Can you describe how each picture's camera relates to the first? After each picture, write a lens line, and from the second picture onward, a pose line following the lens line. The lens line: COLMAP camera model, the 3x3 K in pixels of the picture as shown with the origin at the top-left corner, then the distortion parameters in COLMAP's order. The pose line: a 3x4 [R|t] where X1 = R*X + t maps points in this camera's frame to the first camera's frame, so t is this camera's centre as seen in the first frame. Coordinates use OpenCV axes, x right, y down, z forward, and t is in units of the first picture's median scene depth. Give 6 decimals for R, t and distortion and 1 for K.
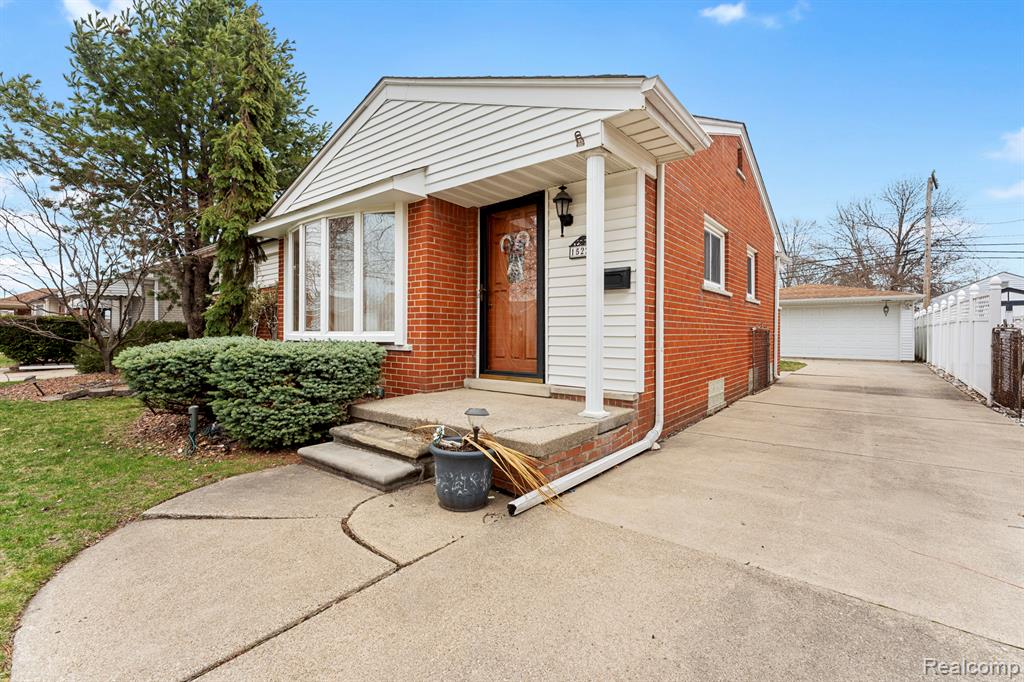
lens RADIAL K [[450.1, 0, 512.0], [0, 450.1, 341.0], [0, 0, 1]] dist [-0.000693, -0.000064]
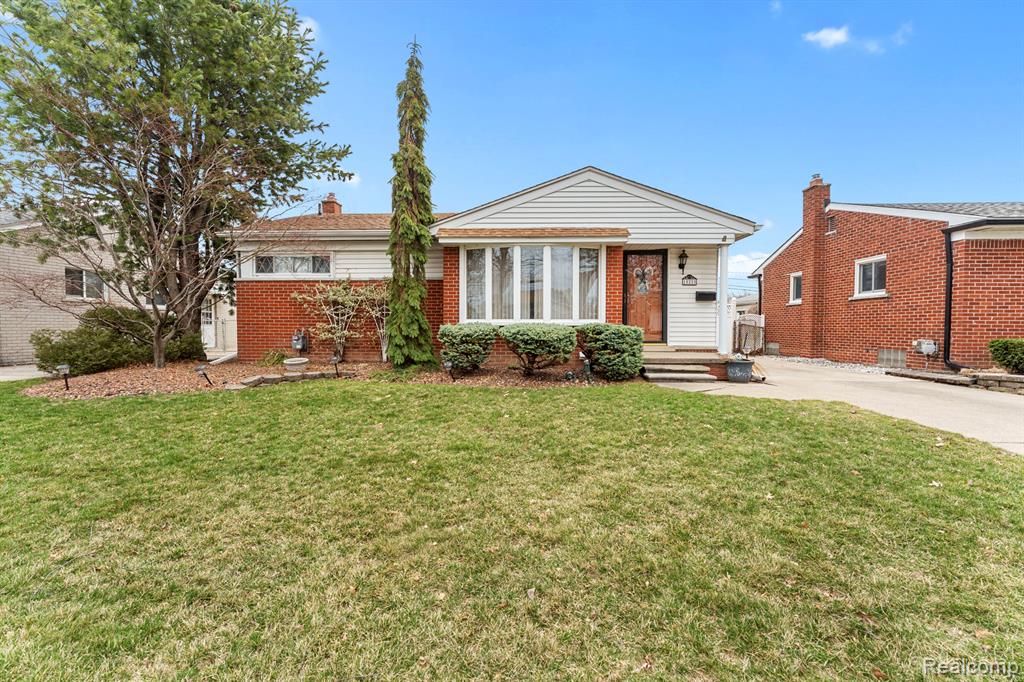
lens RADIAL K [[450.1, 0, 512.0], [0, 450.1, 341.0], [0, 0, 1]] dist [-0.000693, -0.000064]
pose [[0.786822, -0.019147, 0.616883, -1.656632], [0.011955, 0.999804, 0.015784, 0.034408], [-0.617064, -0.005045, 0.786897, -0.147092]]
